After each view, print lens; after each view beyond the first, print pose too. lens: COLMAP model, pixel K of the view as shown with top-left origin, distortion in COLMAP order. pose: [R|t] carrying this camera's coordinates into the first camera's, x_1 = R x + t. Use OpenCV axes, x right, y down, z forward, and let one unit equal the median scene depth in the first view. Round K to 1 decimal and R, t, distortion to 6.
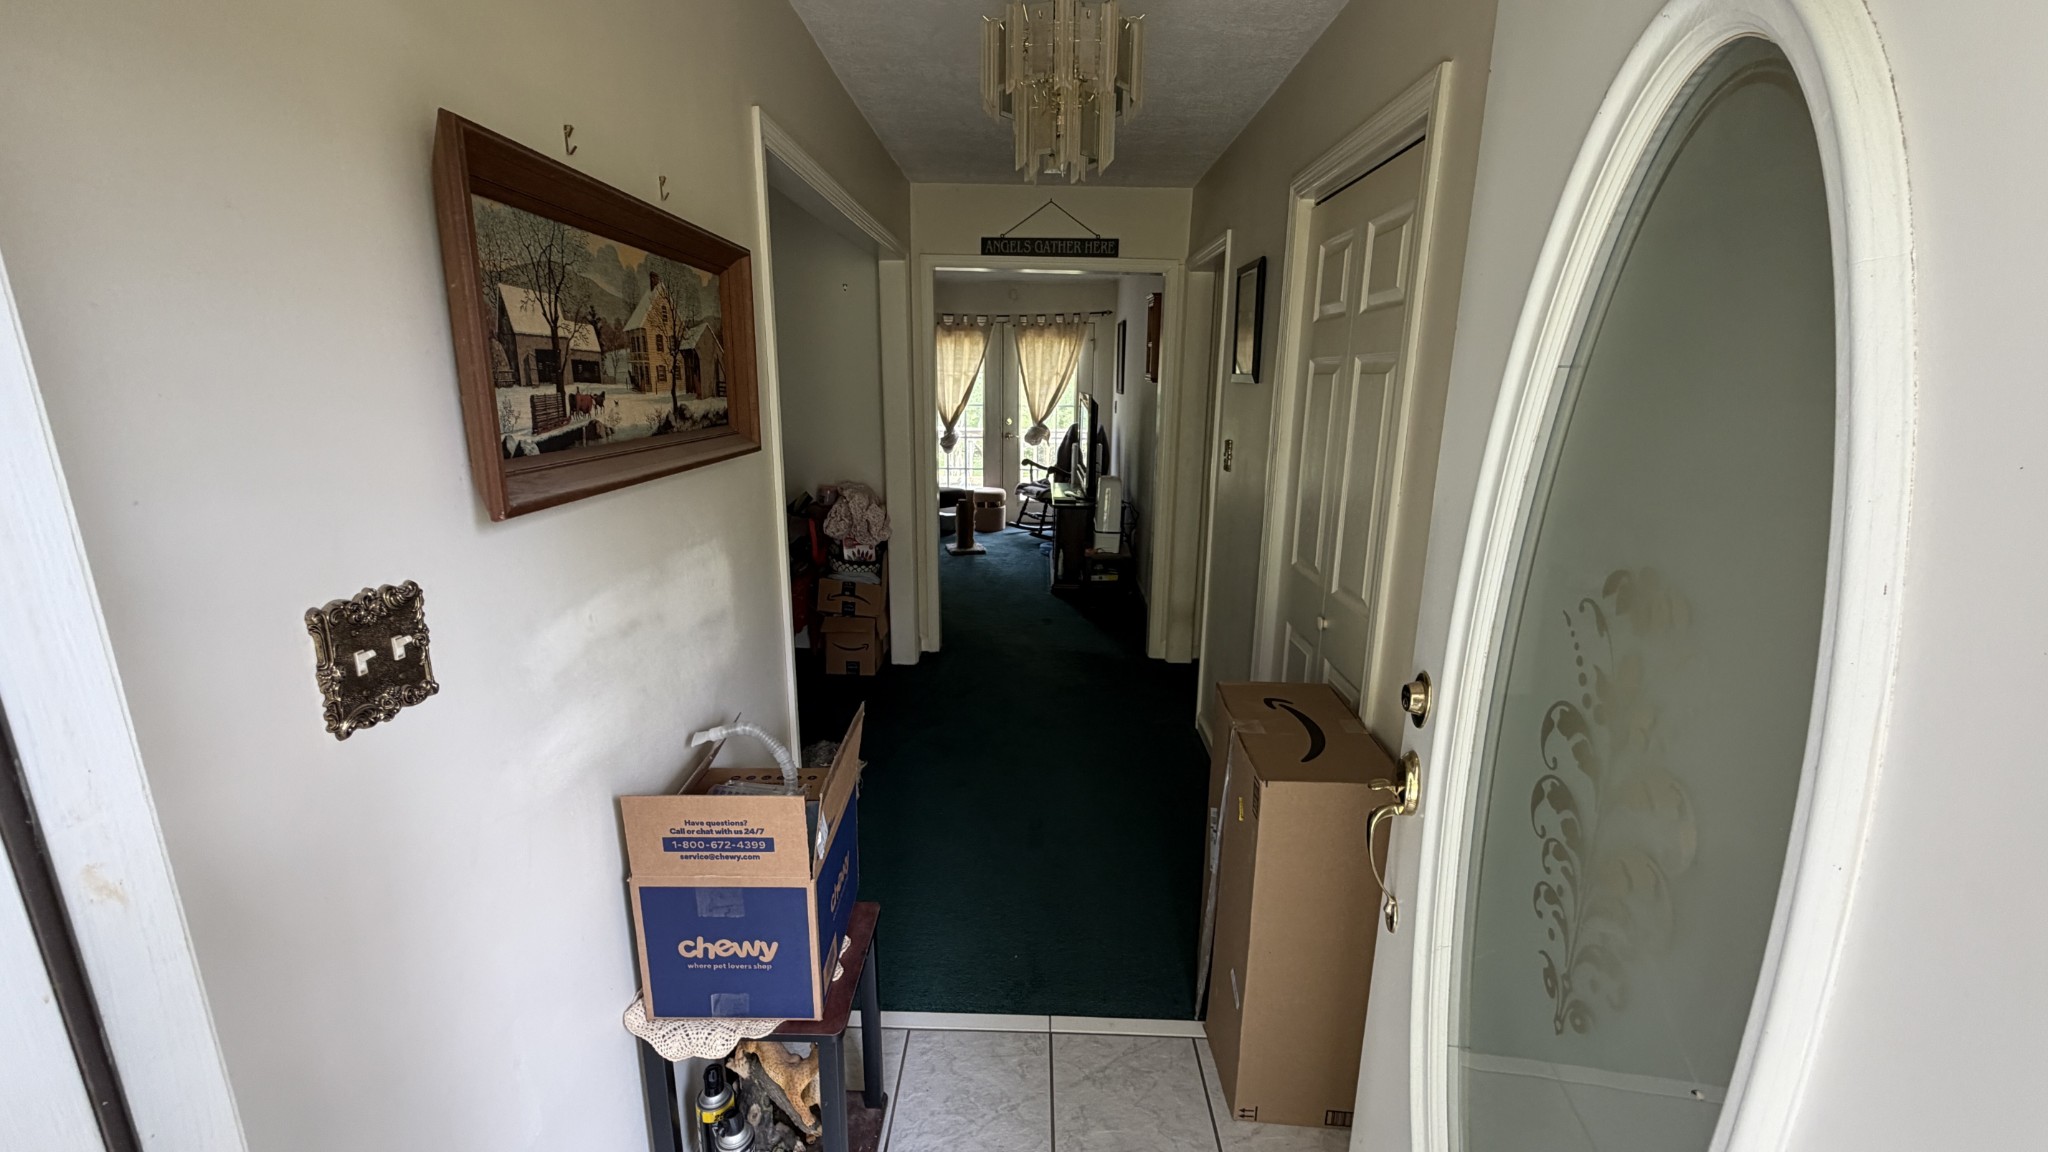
lens RADIAL K [[810.8, 0, 1024.1], [0, 810.8, 575.6], [0, 0, 1]] dist [0.000904, 0.000144]
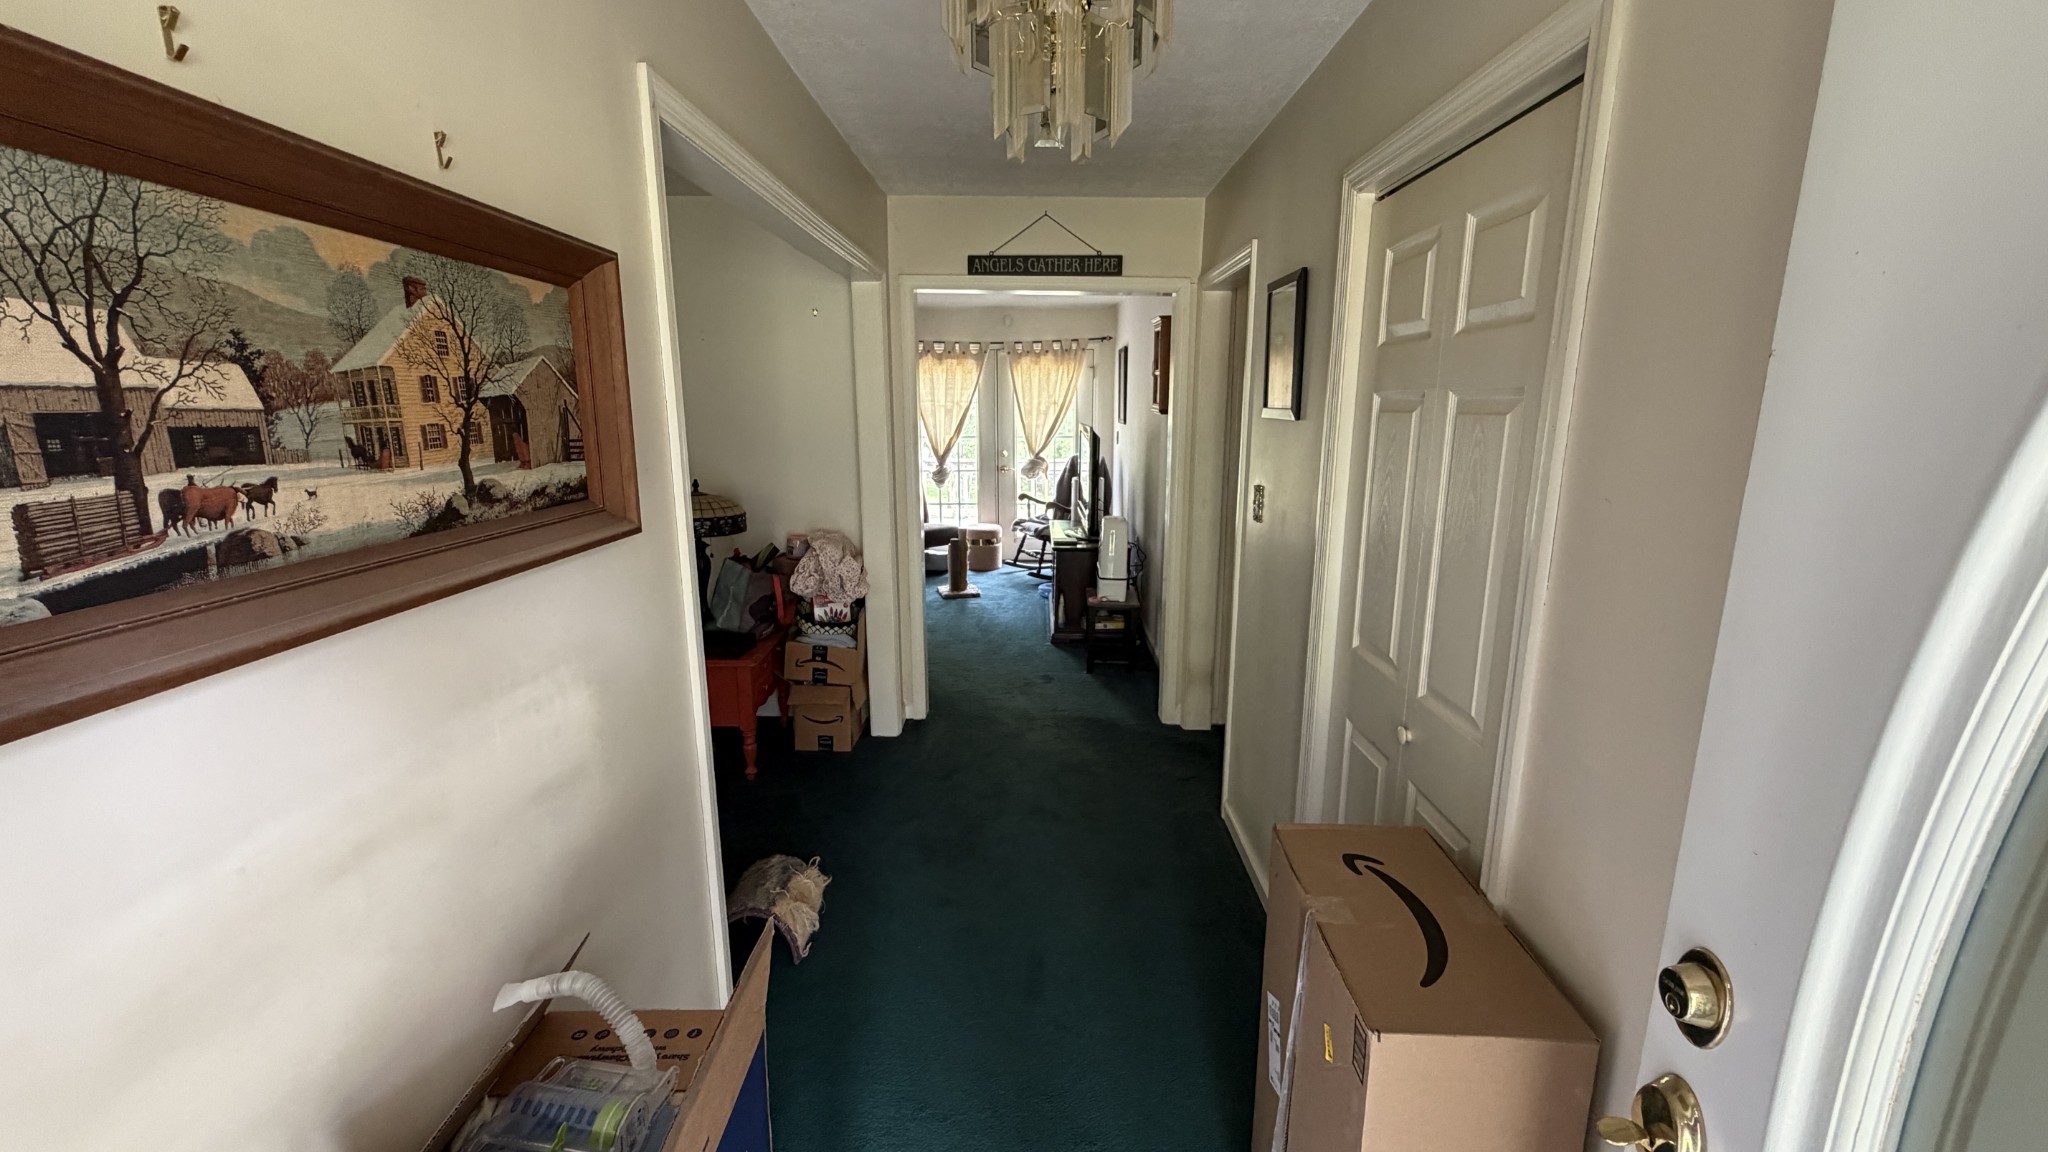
lens RADIAL K [[810.8, 0, 1025.3], [0, 810.8, 578.7], [0, 0, 1]] dist [0.000904, 0.000144]
pose [[0.999938, -0.010916, 0.002010, 0.008548], [0.010966, 0.999581, -0.026795, -0.070175], [-0.001717, 0.026816, 0.999639, 0.222304]]
